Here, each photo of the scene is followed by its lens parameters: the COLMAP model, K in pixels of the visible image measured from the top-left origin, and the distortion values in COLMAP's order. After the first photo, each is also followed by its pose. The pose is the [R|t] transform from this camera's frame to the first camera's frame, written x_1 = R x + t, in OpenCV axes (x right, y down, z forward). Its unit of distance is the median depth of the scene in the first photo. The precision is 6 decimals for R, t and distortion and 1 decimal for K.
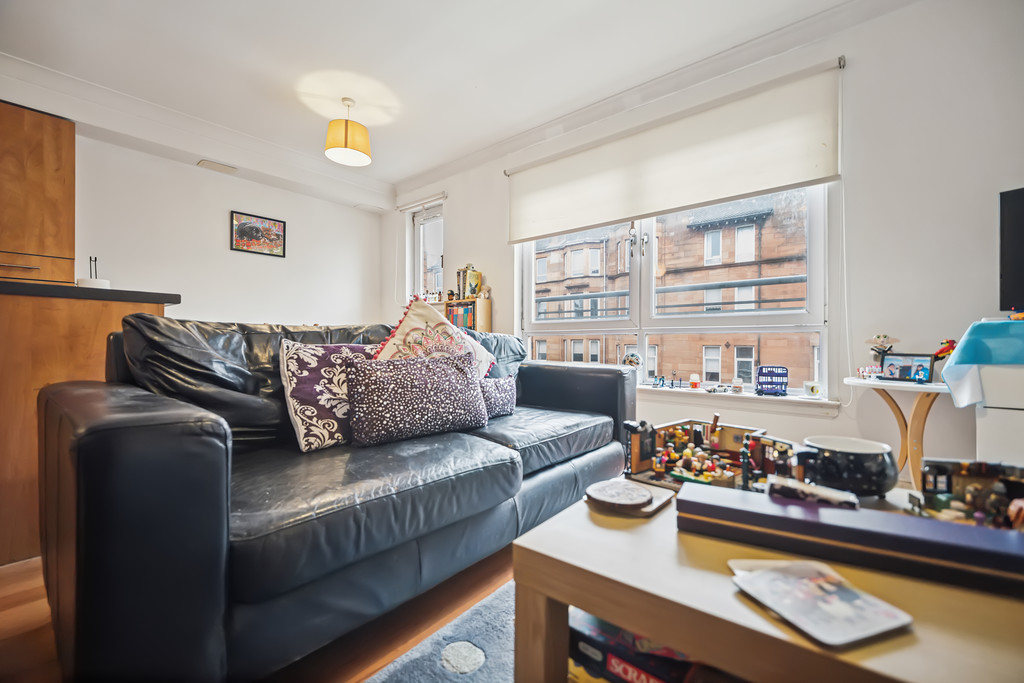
lens RADIAL K [[426.9, 0, 513.4], [0, 426.9, 343.6], [0, 0, 1]] dist [0.017460, -0.000428]
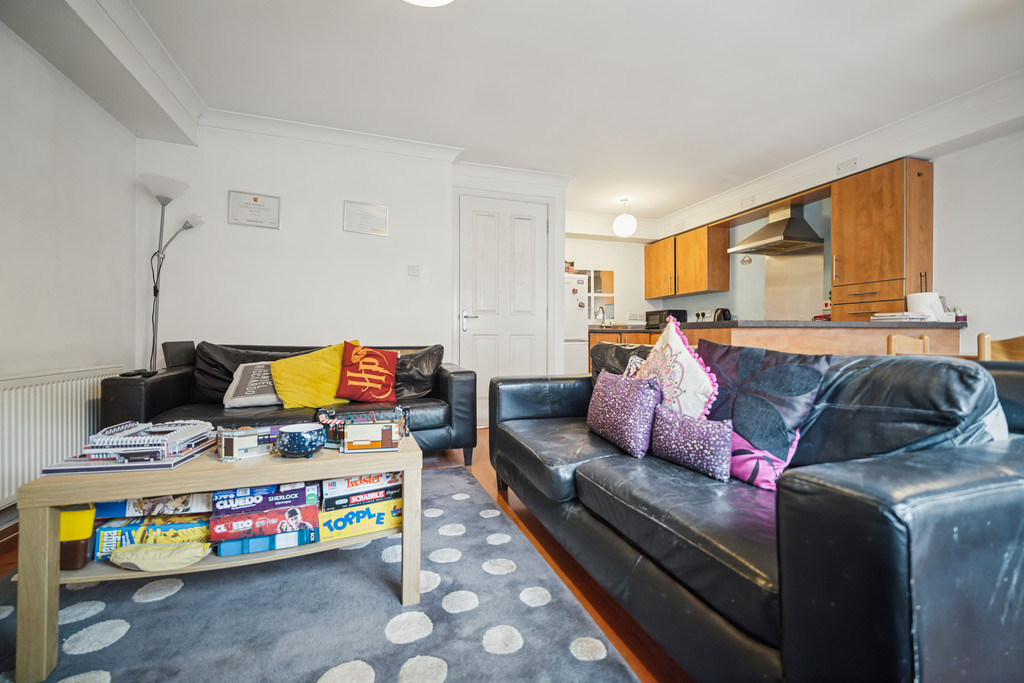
lens RADIAL K [[421.2, 0, 514.6], [0, 421.2, 342.9], [0, 0, 1]] dist [0.018424, -0.014177]
pose [[-0.518143, 0.004133, -0.855284, 0.475359], [-0.003030, 0.999973, 0.006668, -0.029602], [0.855289, 0.006046, -0.518116, 0.713959]]
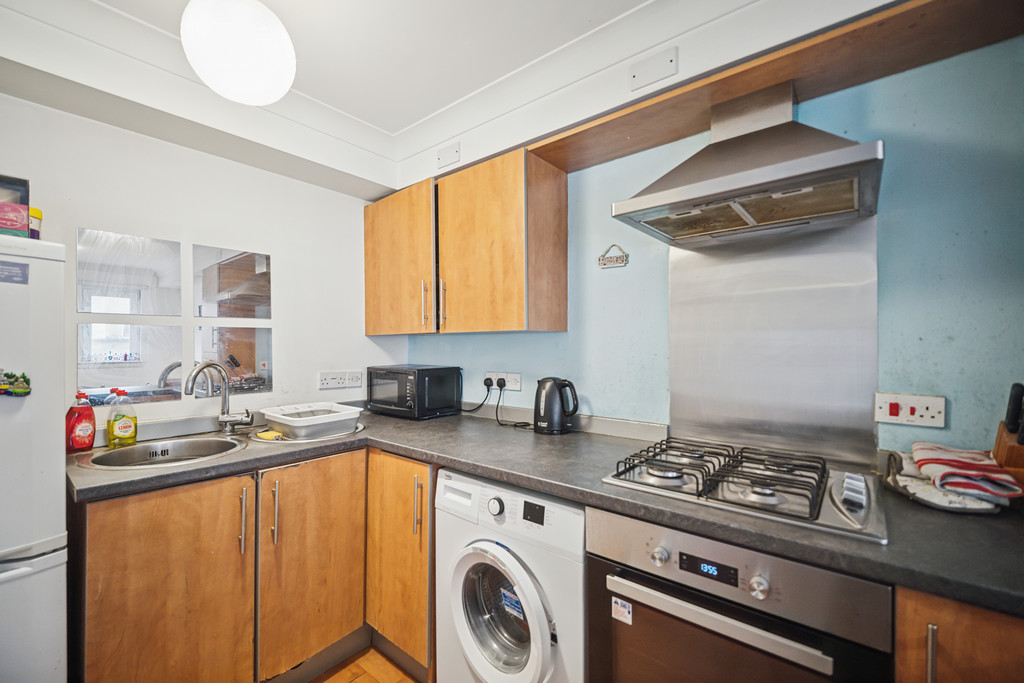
lens RADIAL K [[421.2, 0, 514.6], [0, 421.2, 342.9], [0, 0, 1]] dist [0.018424, -0.014177]
pose [[0.017654, -0.017262, -0.999695, -0.847464], [-0.002766, 0.999846, -0.017314, -0.212789], [0.999840, 0.003071, 0.017604, 0.457366]]
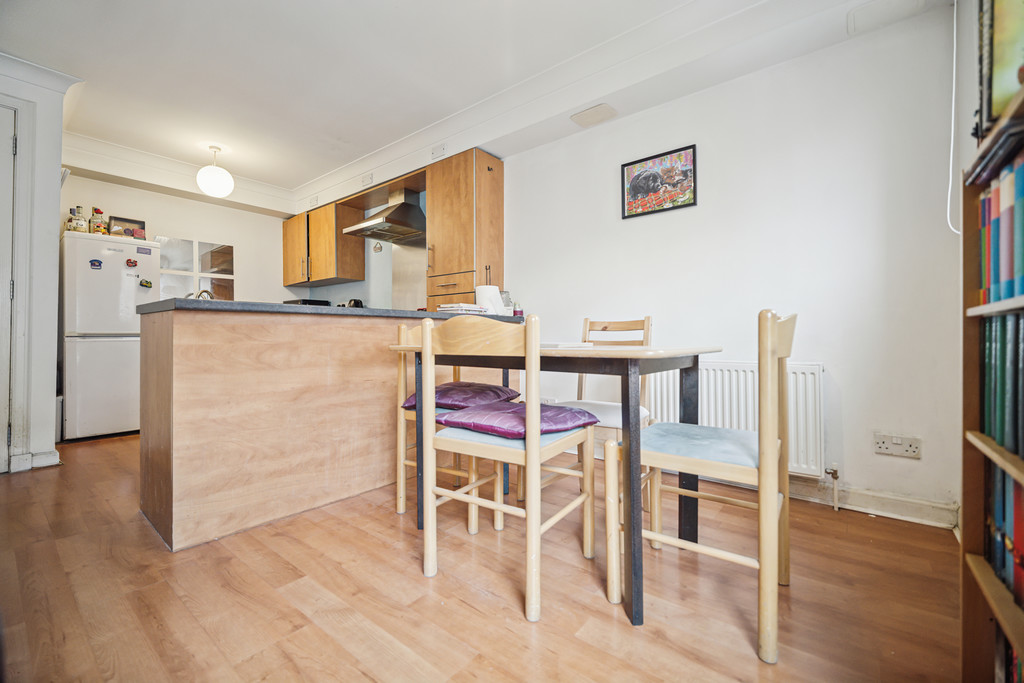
lens RADIAL K [[414.6, 0, 512.0], [0, 414.6, 341.5], [0, 0, 1]] dist [0.010866, -0.000072]
pose [[0.029775, 0.005761, -0.999540, 0.064361], [-0.001296, 0.999983, 0.005725, -0.017808], [0.999556, 0.001125, 0.029782, 1.080990]]
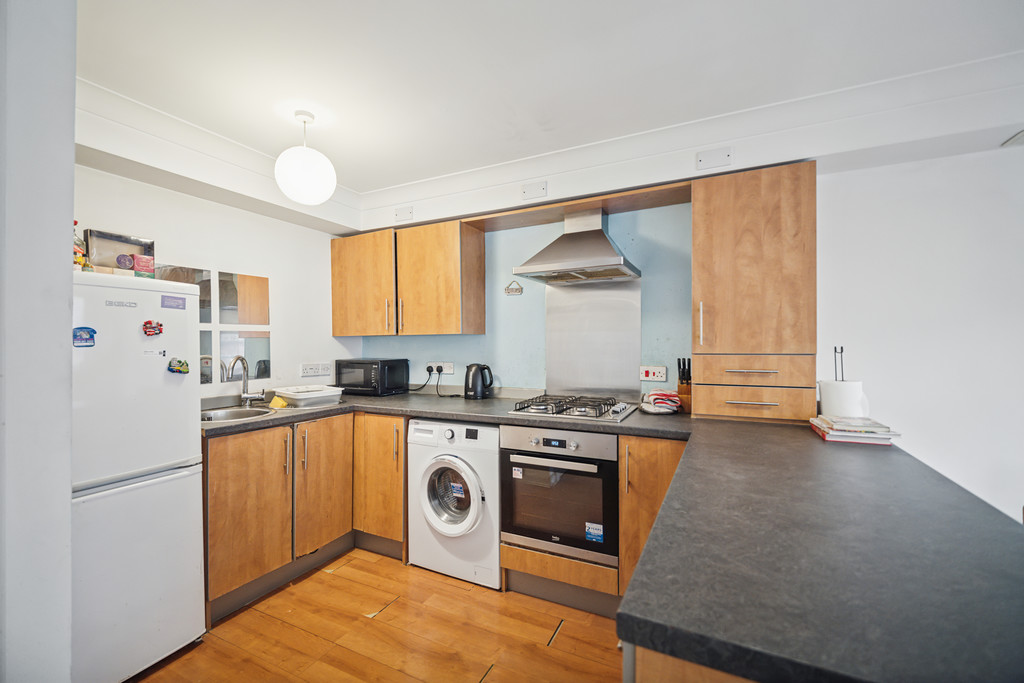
lens RADIAL K [[426.9, 0, 513.4], [0, 426.9, 343.6], [0, 0, 1]] dist [0.017460, -0.000428]
pose [[0.237657, -0.010500, -0.971293, -0.455604], [0.004442, 0.999943, -0.009722, -0.208684], [0.971339, -0.002004, 0.237690, 0.365010]]
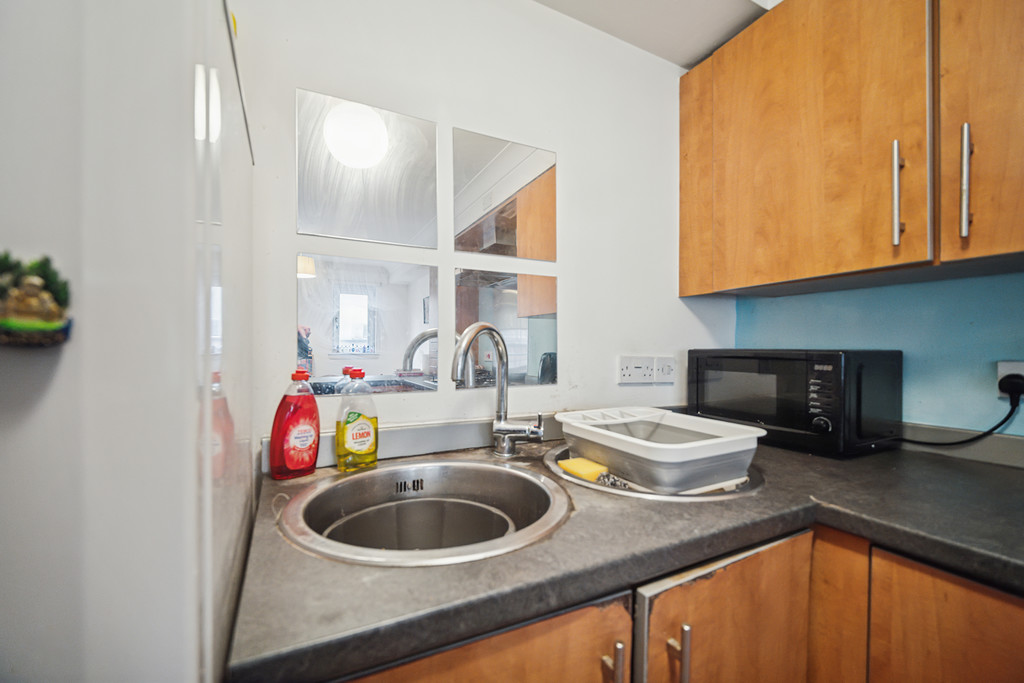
lens RADIAL K [[421.2, 0, 514.6], [0, 421.2, 342.9], [0, 0, 1]] dist [0.018424, -0.014177]
pose [[-0.373861, -0.026395, -0.927109, -1.180546], [-0.014471, 0.999639, -0.022624, -0.170883], [0.927372, 0.004958, -0.374108, 0.163923]]
